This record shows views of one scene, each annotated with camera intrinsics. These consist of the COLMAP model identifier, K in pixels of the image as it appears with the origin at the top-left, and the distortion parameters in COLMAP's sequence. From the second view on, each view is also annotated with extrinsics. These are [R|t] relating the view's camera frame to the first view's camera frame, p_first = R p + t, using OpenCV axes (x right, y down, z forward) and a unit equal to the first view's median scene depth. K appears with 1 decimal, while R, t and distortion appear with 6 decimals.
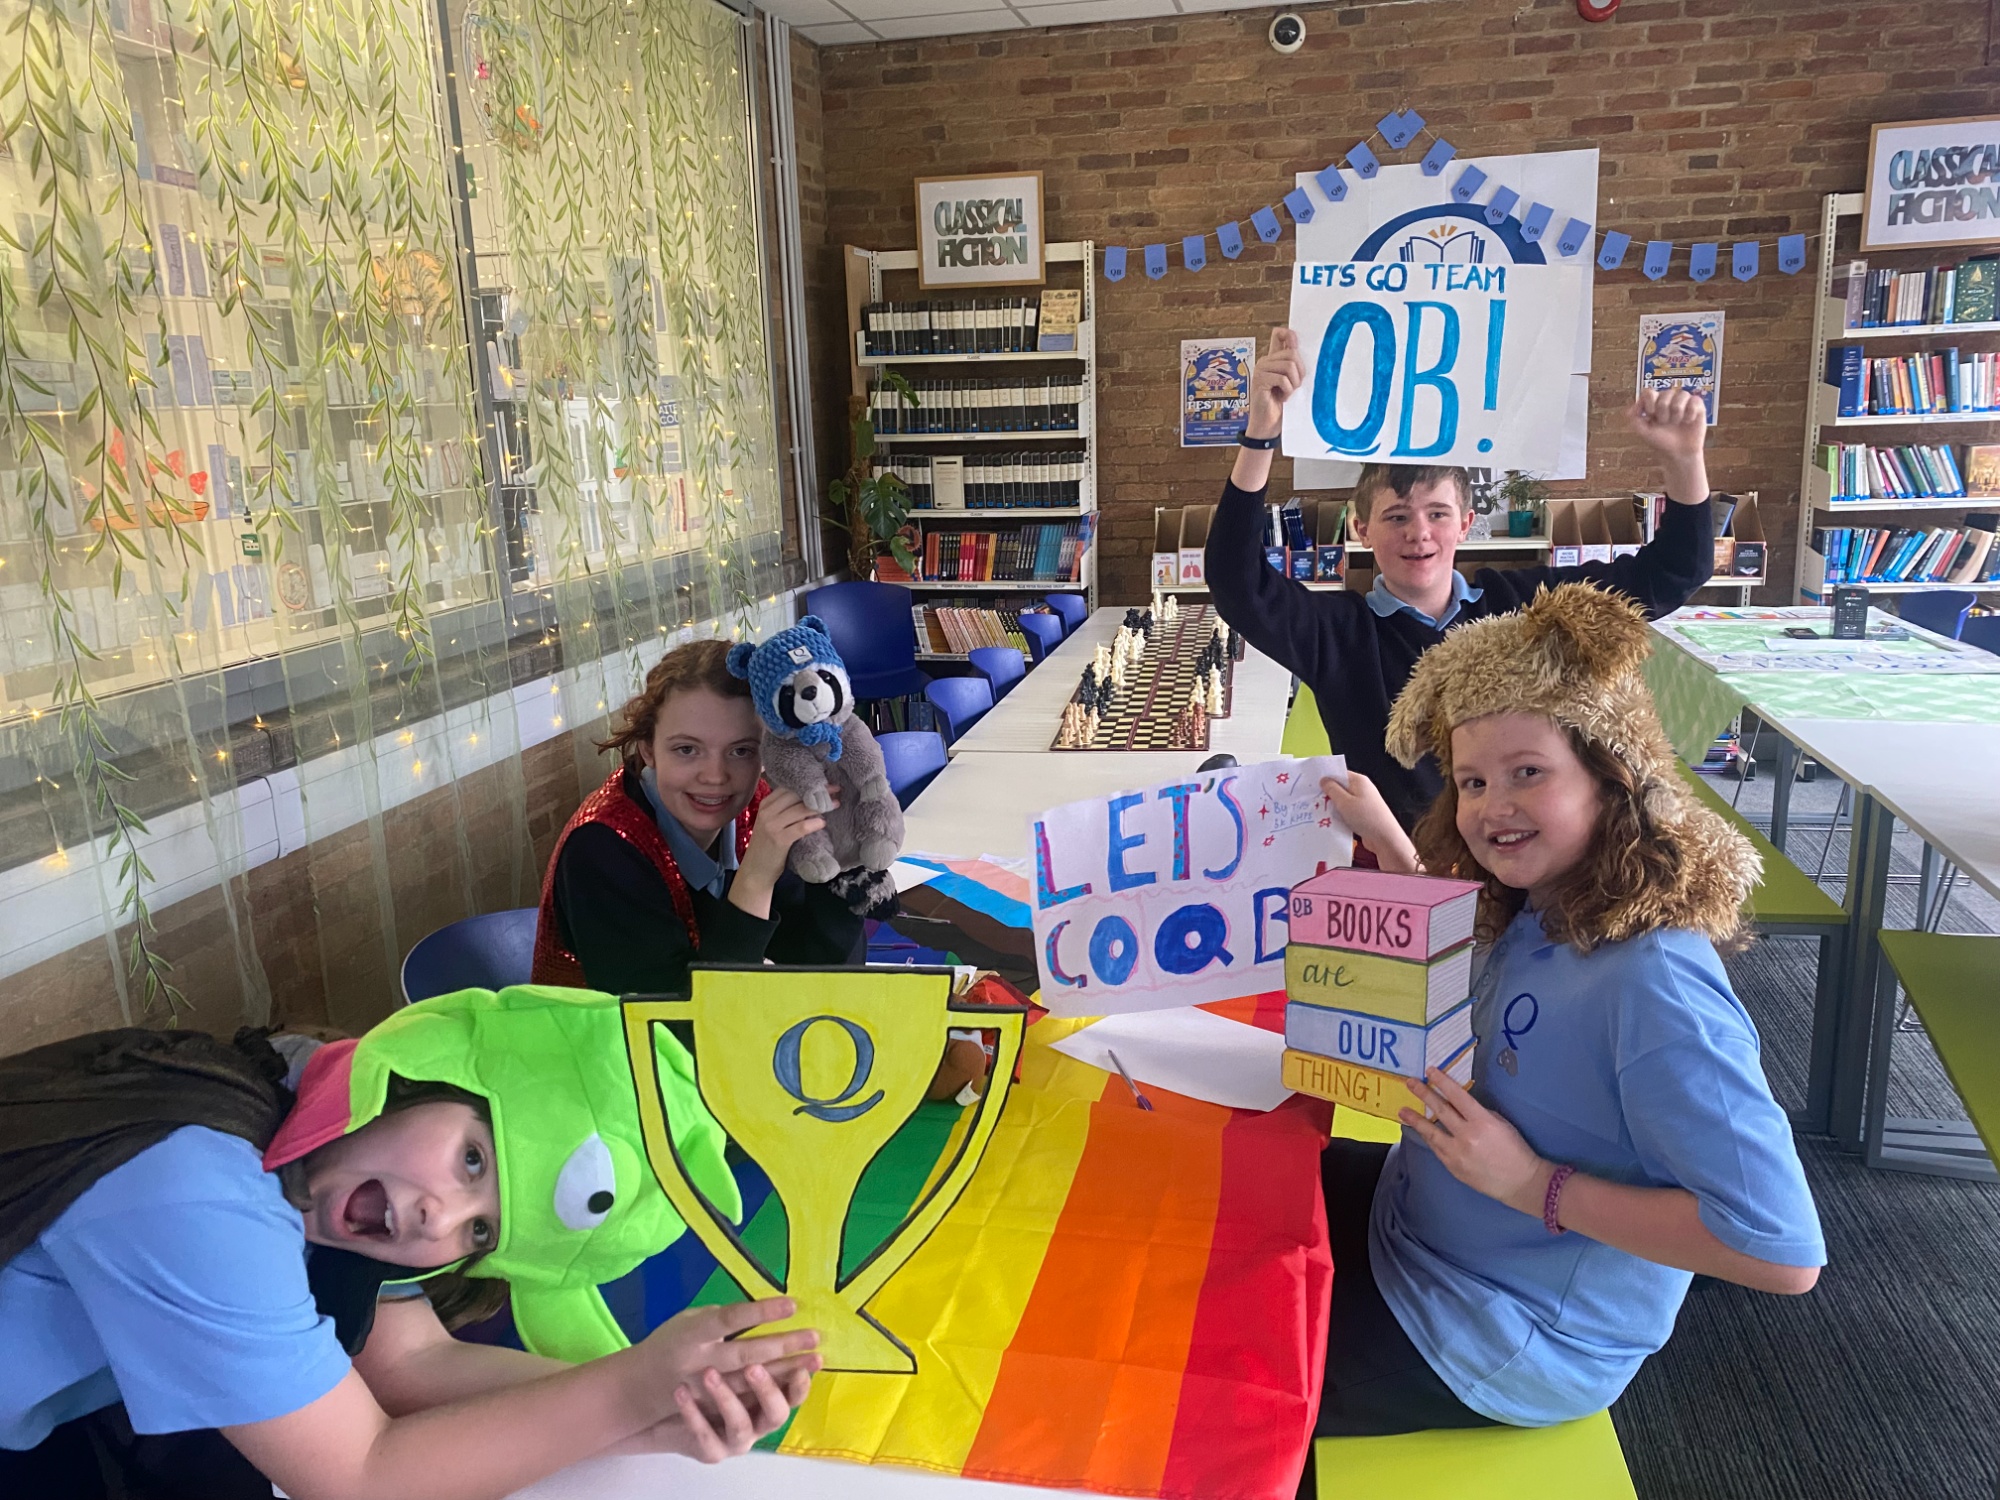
lens RADIAL K [[1534.8, 0, 982.9], [0, 1534.8, 764.1], [0, 0, 1]] dist [-0.014800, -0.011833]
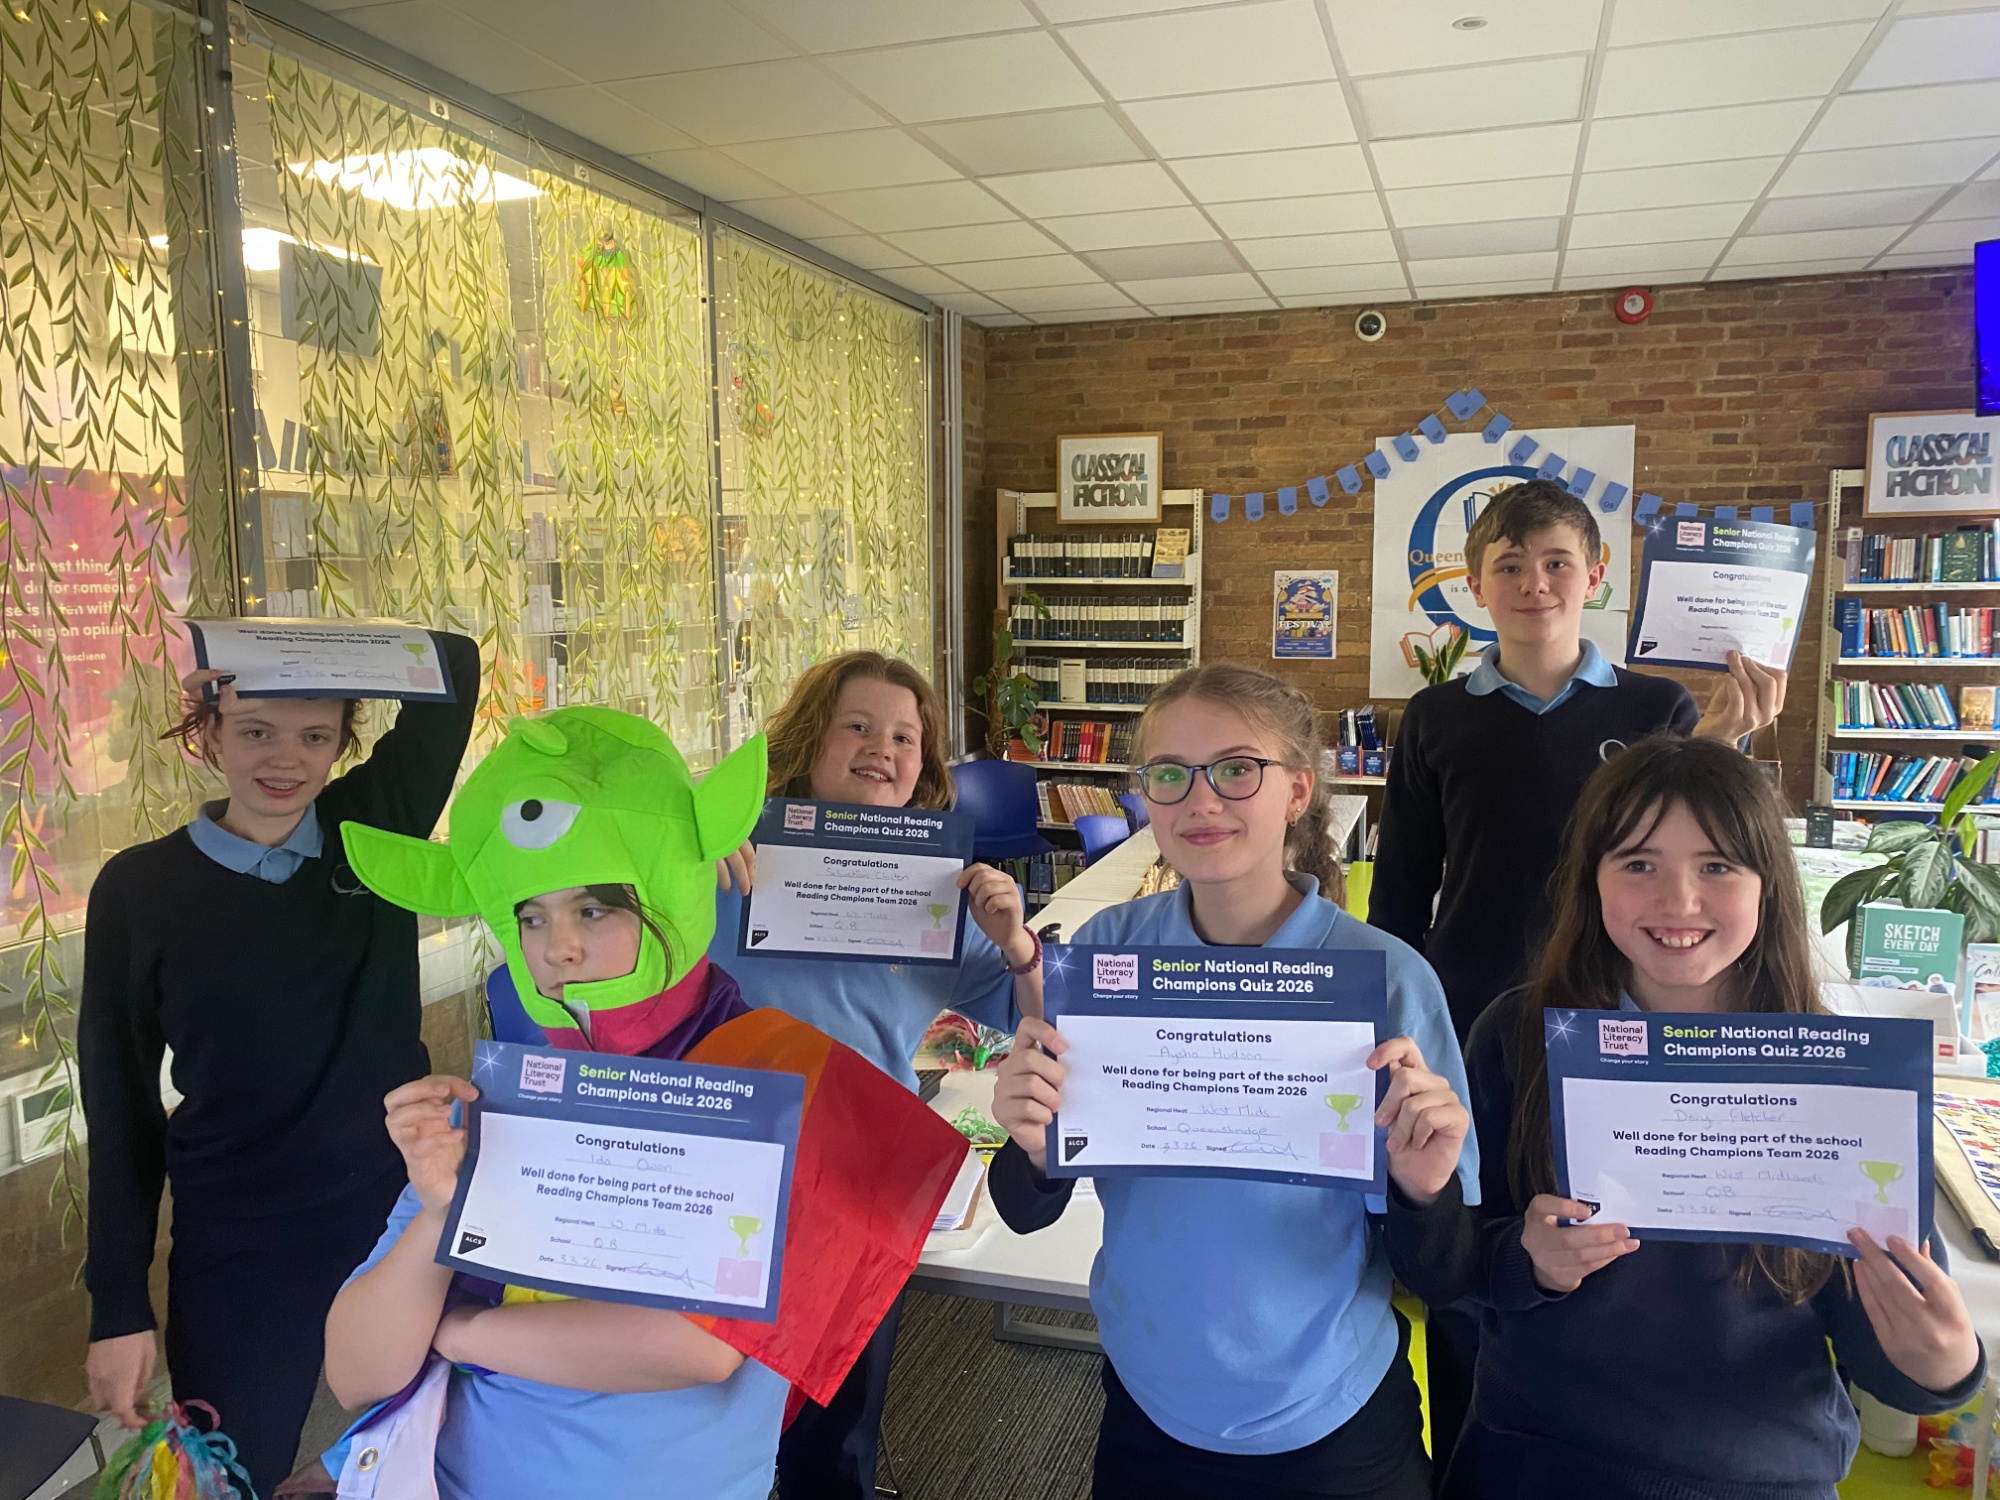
lens RADIAL K [[1534.8, 0, 1004.7], [0, 1534.8, 763.6], [0, 0, 1]] dist [-0.014800, -0.011833]
pose [[0.995950, 0.046843, -0.076742, 0.019971], [-0.054747, 0.993032, -0.104355, 0.008675], [0.071319, 0.108134, 0.991575, -0.189467]]
